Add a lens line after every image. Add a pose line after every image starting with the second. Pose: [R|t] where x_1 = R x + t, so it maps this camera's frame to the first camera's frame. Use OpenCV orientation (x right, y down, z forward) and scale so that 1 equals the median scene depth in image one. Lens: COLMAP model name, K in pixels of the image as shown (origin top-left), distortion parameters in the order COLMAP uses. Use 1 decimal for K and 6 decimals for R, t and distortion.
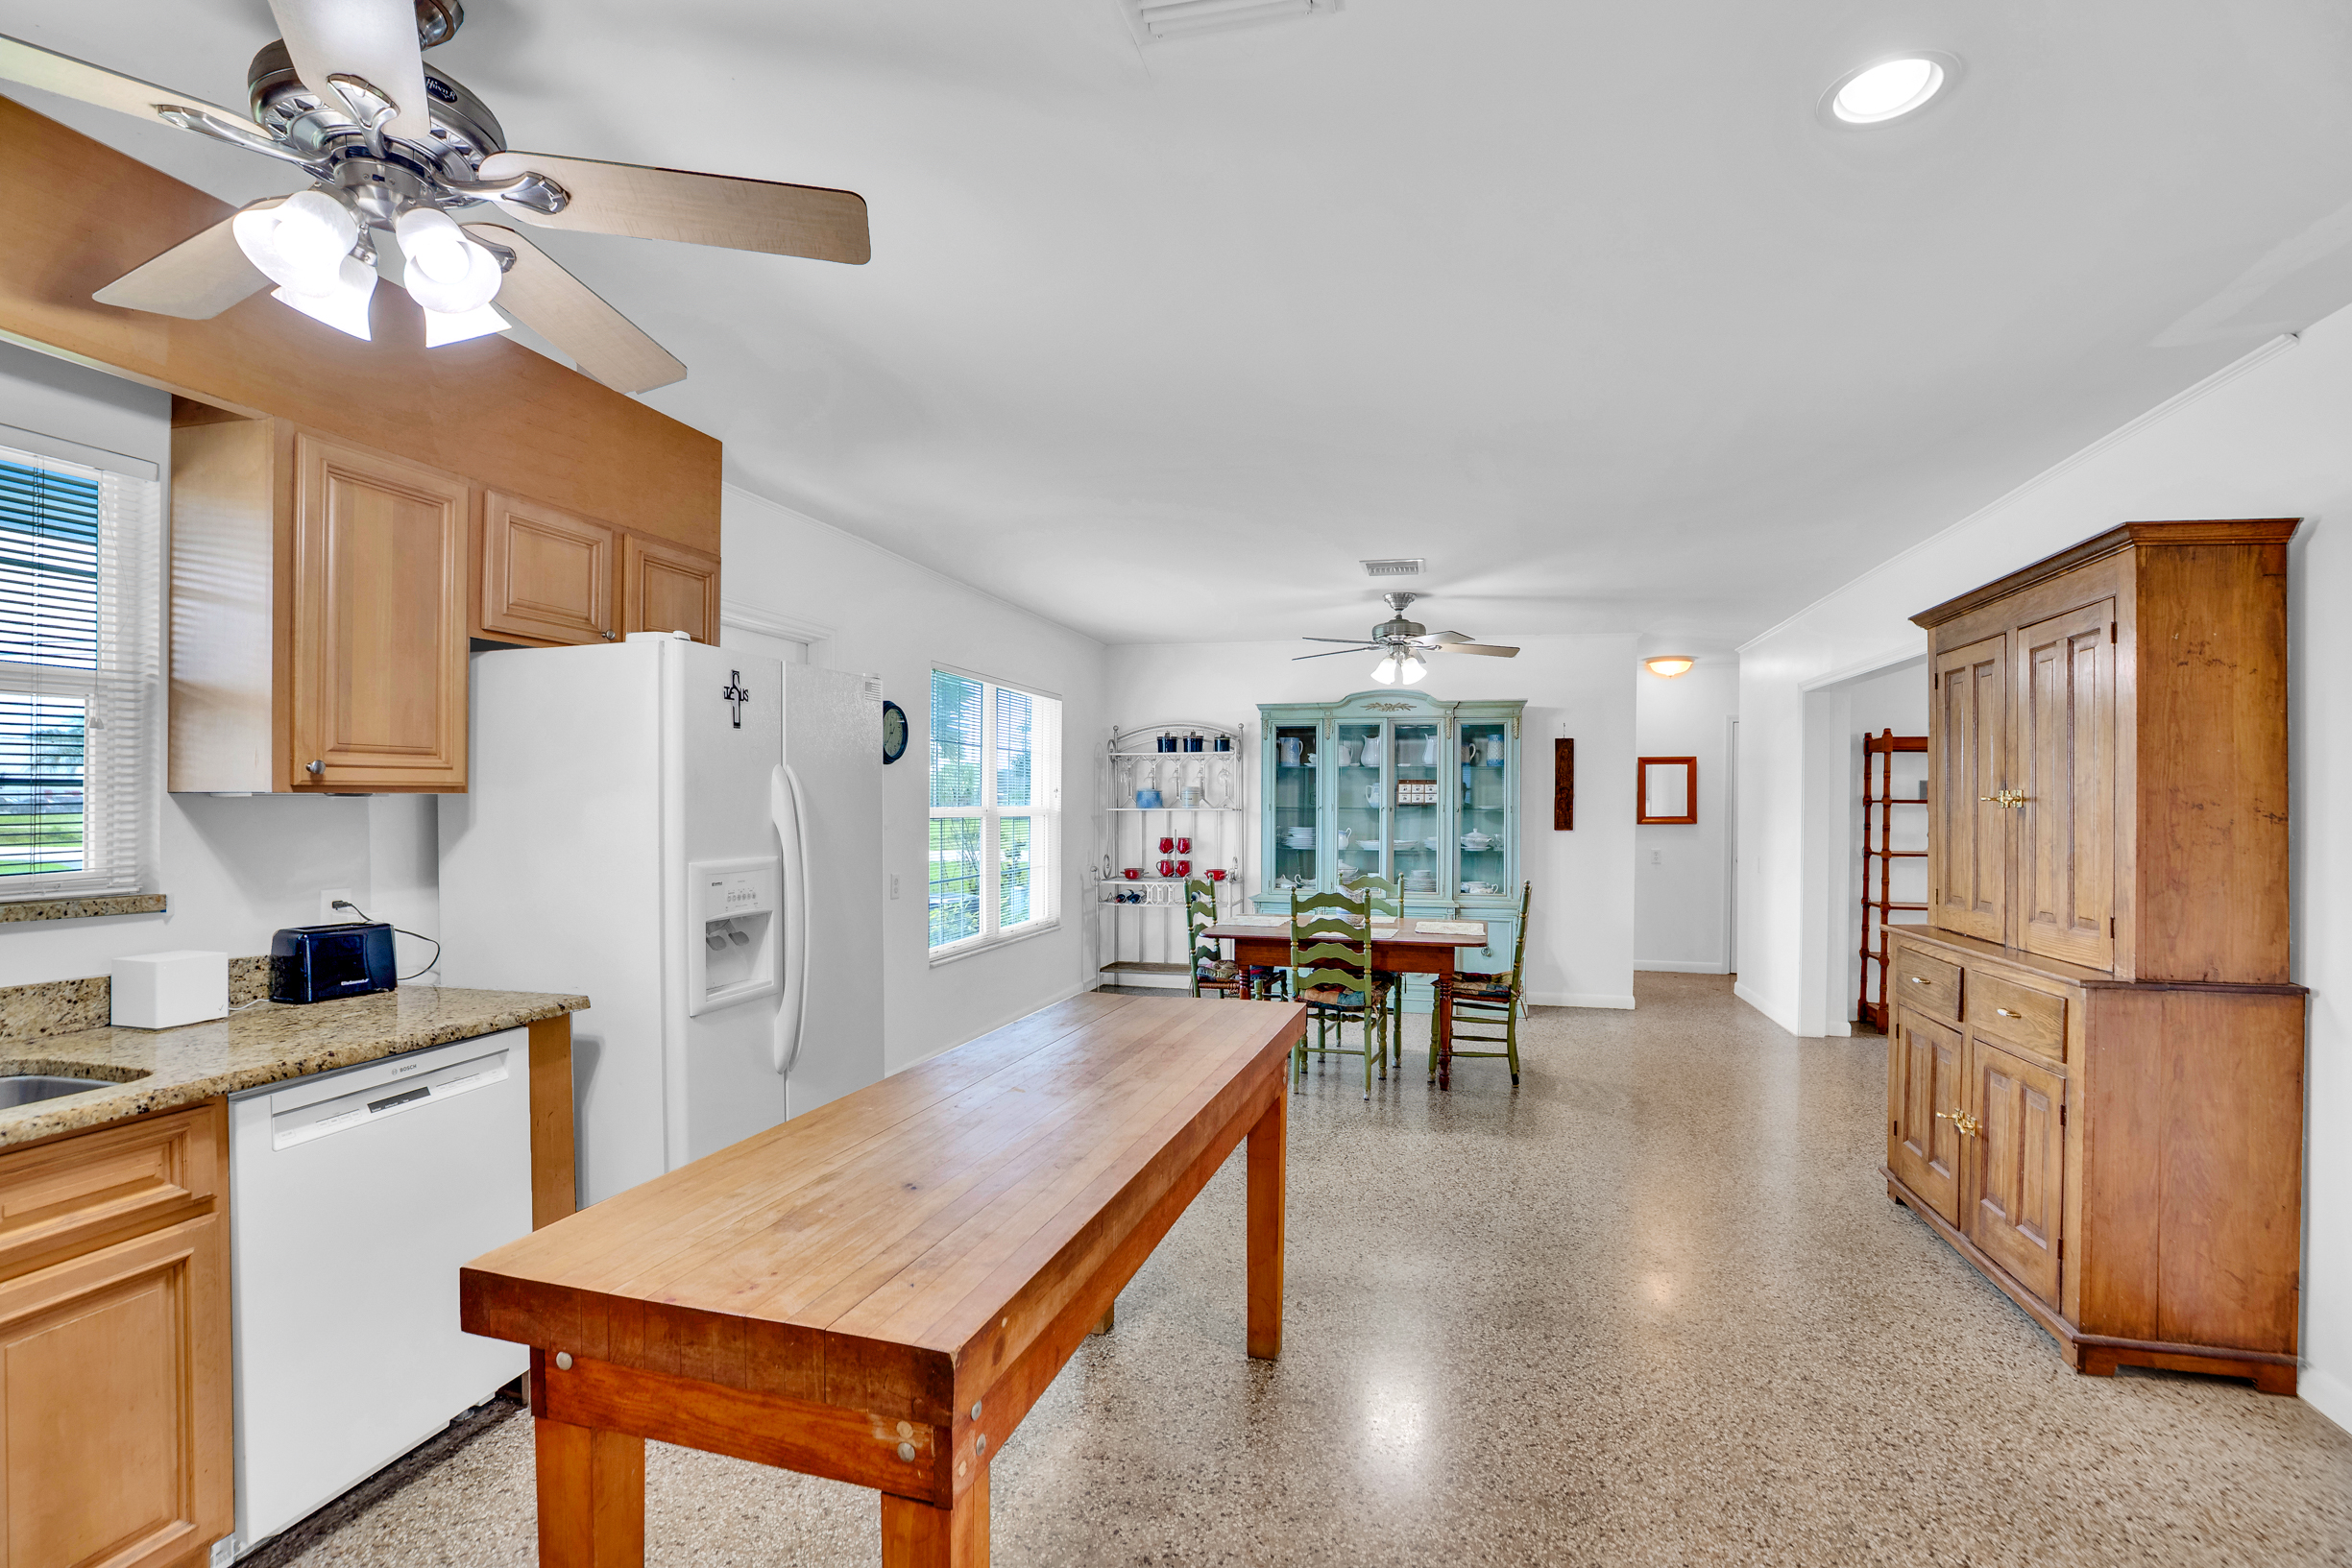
lens RADIAL K [[1081.9, 0, 1196.8], [0, 1081.9, 799.7], [0, 0, 1]] dist [-0.042419, 0.012267]
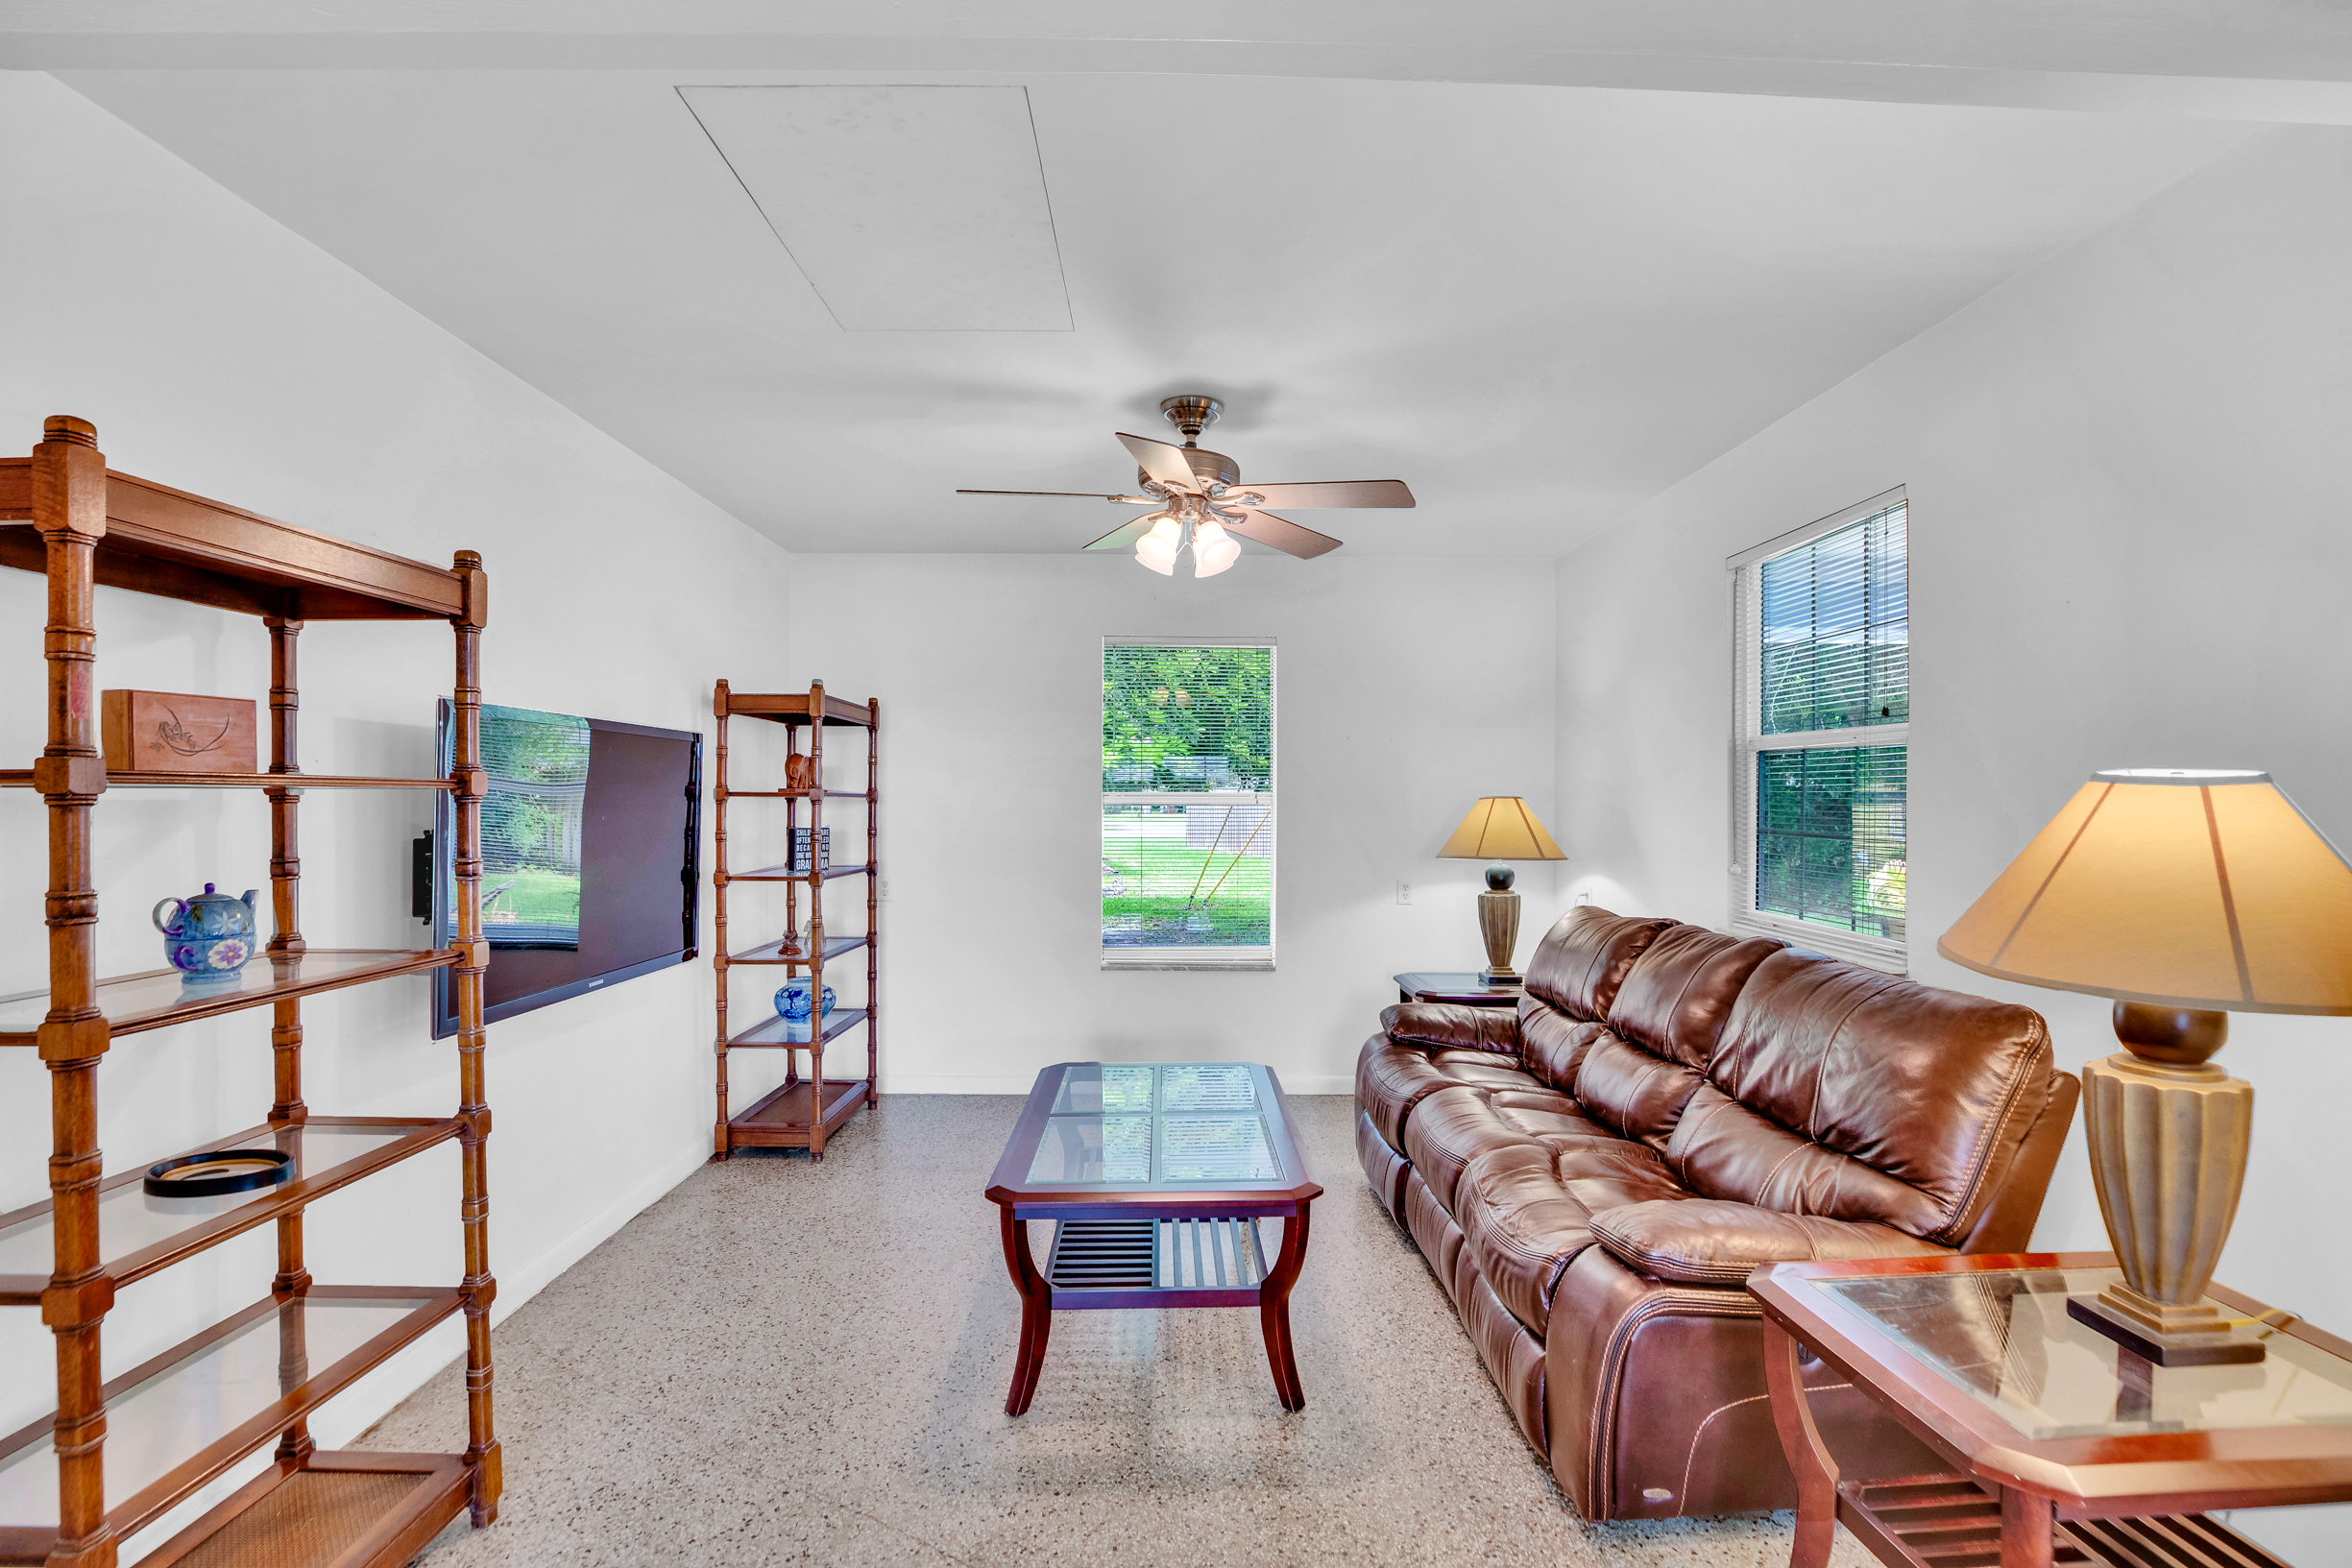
lens RADIAL K [[1081.9, 0, 1194.5], [0, 1081.9, 798.3], [0, 0, 1]] dist [-0.042419, 0.012267]
pose [[-0.268788, -0.011268, 0.963134, 0.843275], [-0.002778, 0.999936, 0.010923, 0.006213], [-0.963195, 0.000261, -0.268802, 1.797510]]
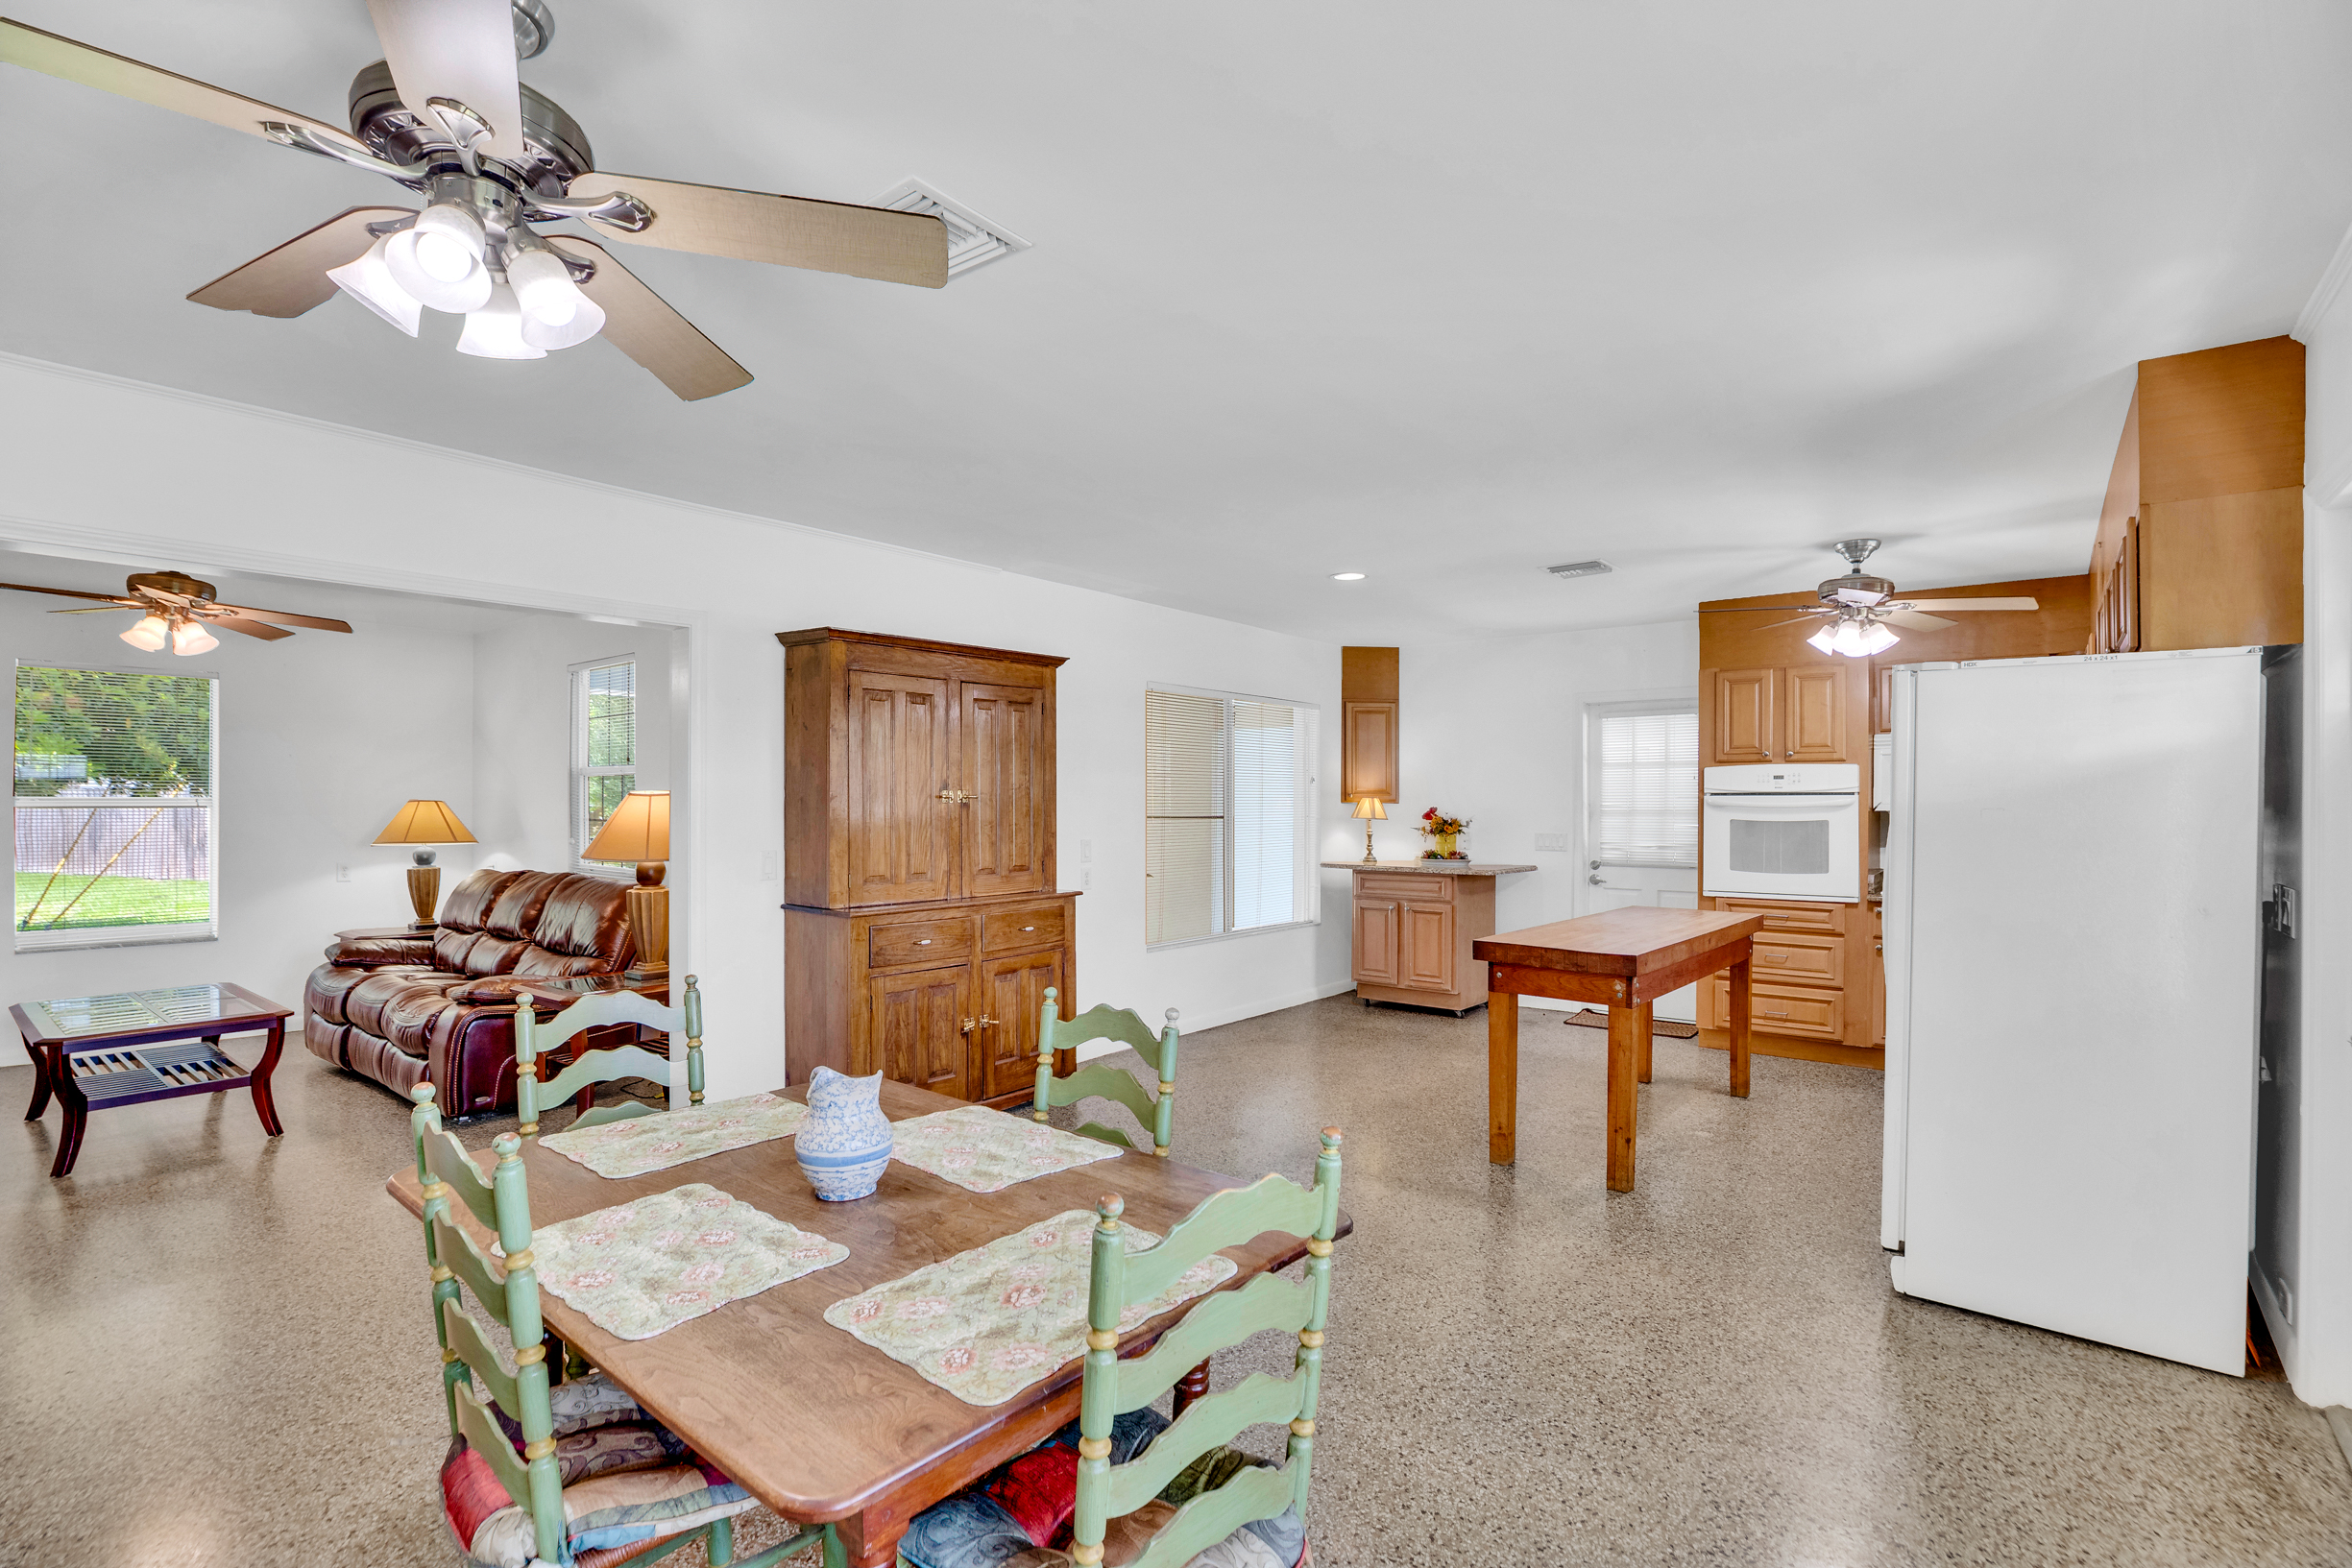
lens RADIAL K [[1081.9, 0, 1201.3], [0, 1081.9, 804.9], [0, 0, 1]] dist [-0.042419, 0.012267]
pose [[-0.911812, -0.011562, 0.410444, -0.152423], [-0.010063, 0.999932, 0.005812, -0.001430], [-0.410484, 0.001169, -0.911867, 2.302767]]
